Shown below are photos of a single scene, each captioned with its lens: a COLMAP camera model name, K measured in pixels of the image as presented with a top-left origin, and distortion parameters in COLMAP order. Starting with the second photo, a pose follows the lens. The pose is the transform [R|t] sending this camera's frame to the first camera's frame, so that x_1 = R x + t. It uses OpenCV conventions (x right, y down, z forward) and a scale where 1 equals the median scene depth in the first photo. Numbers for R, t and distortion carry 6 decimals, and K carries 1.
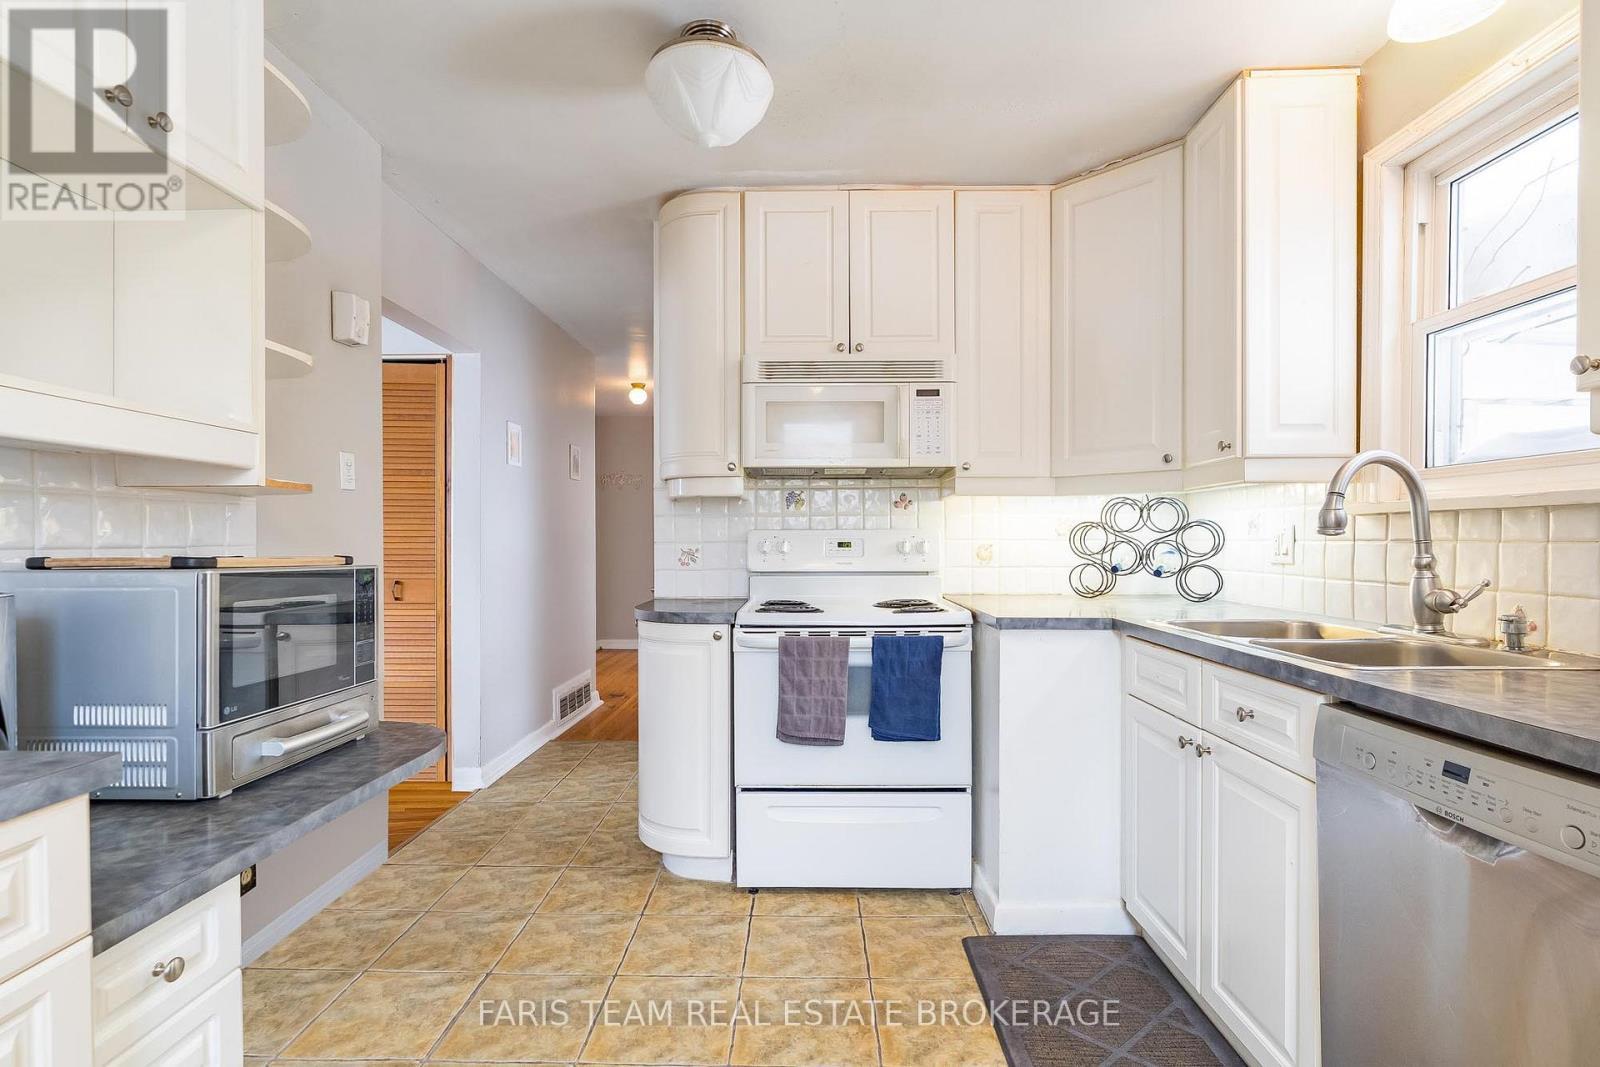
lens RADIAL K [[767.2, 0, 797.9], [0, 767.2, 546.4], [0, 0, 1]] dist [-0.009673, 0.003469]
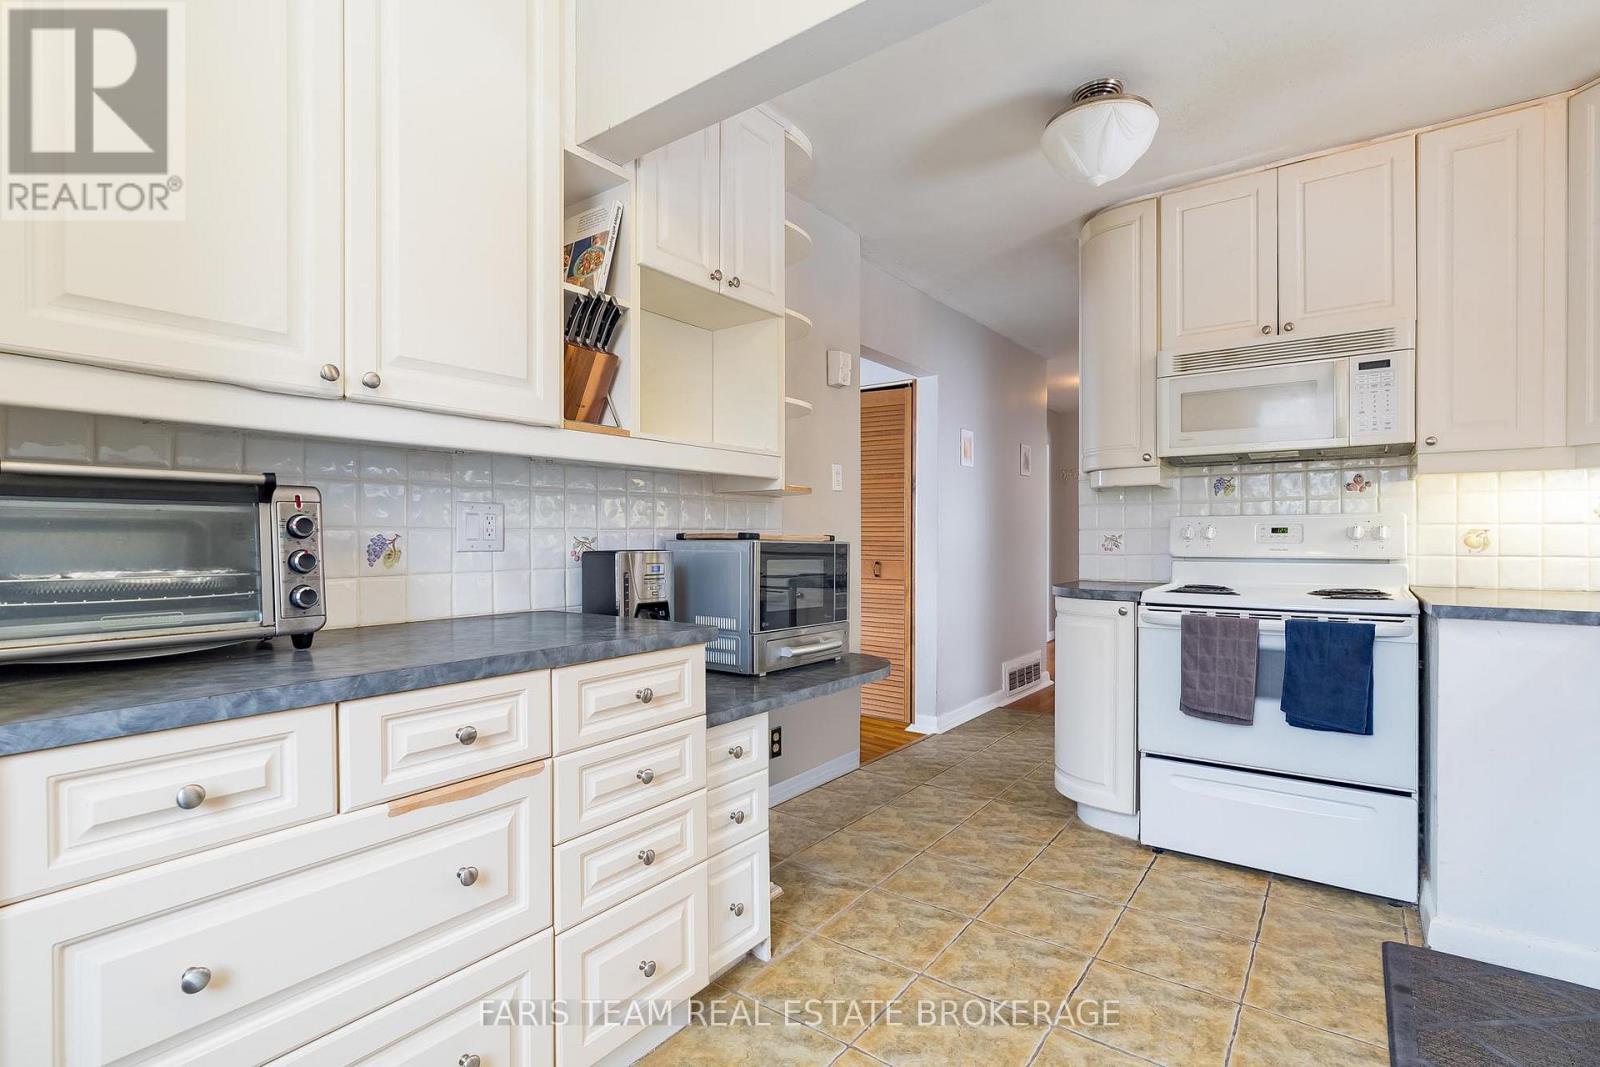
lens RADIAL K [[767.2, 0, 784.5], [0, 767.2, 542.3], [0, 0, 1]] dist [-0.009673, 0.003469]
pose [[0.809428, 0.004726, -0.587199, 0.150805], [-0.004444, 0.999988, 0.001923, 0.017080], [0.587202, 0.001053, 0.809440, -0.183092]]
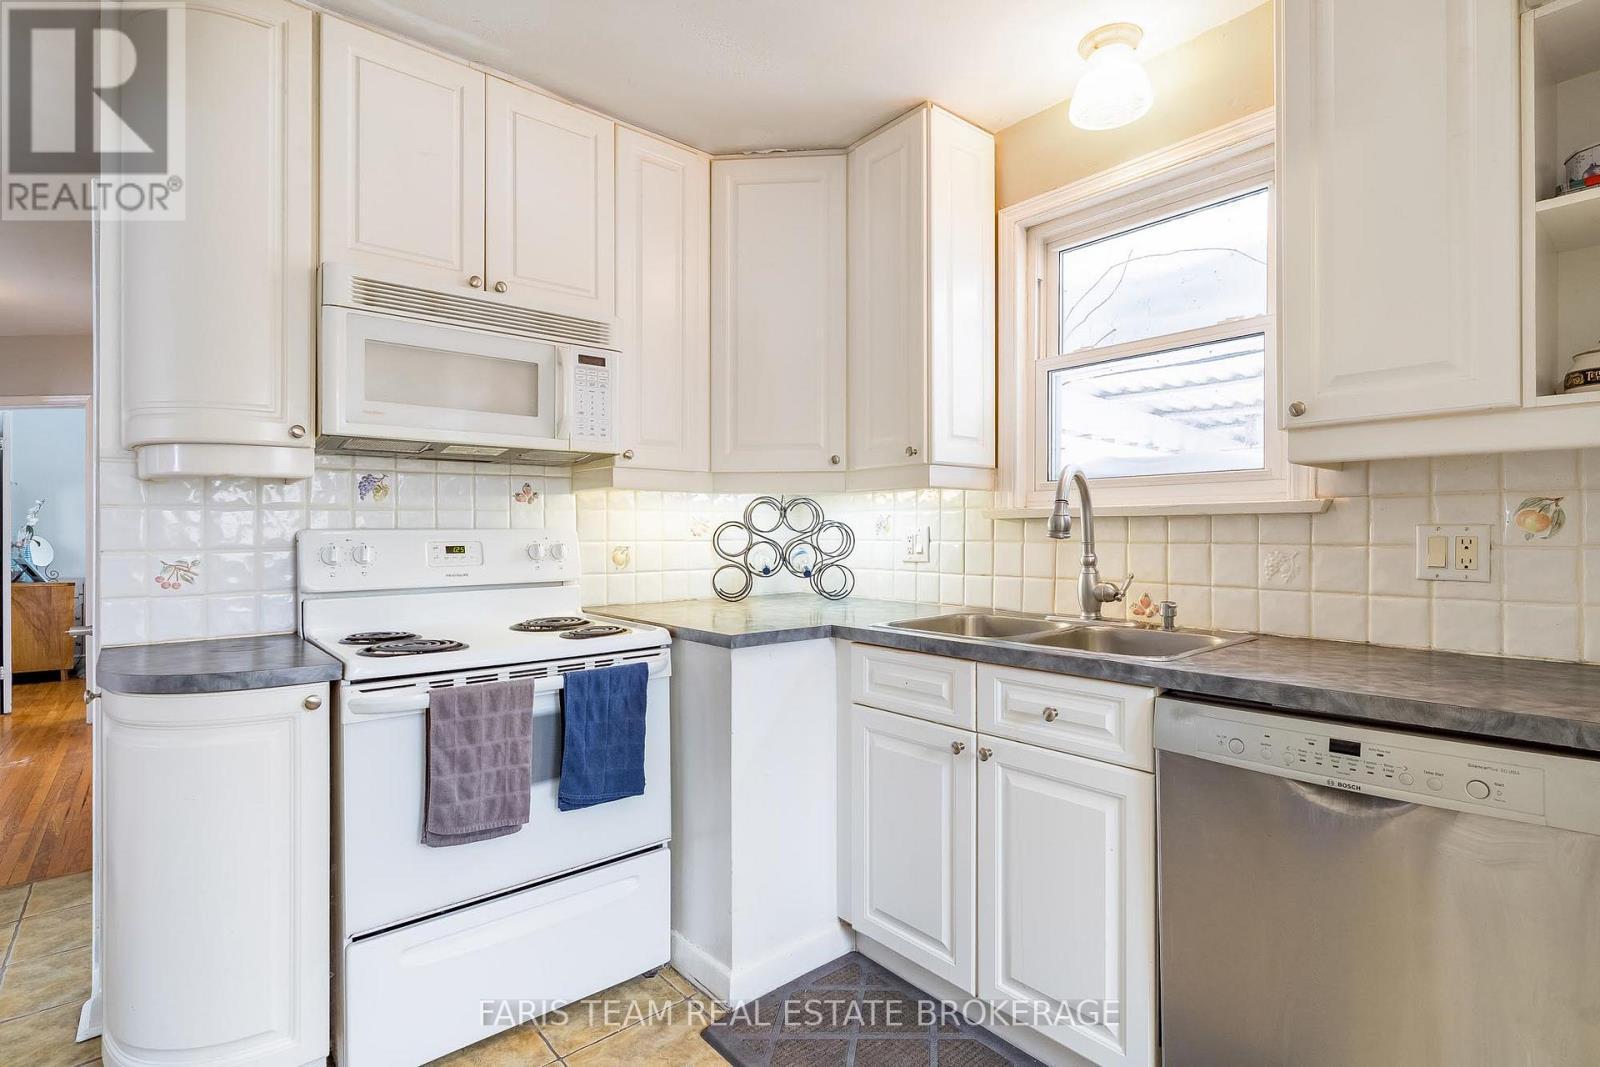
lens RADIAL K [[767.2, 0, 805.2], [0, 767.2, 530.1], [0, 0, 1]] dist [-0.009673, 0.003469]
pose [[0.749113, 0.000418, 0.662442, -0.218564], [0.008935, 0.999902, -0.010735, -0.012589], [-0.662382, 0.013960, 0.749036, 0.278177]]
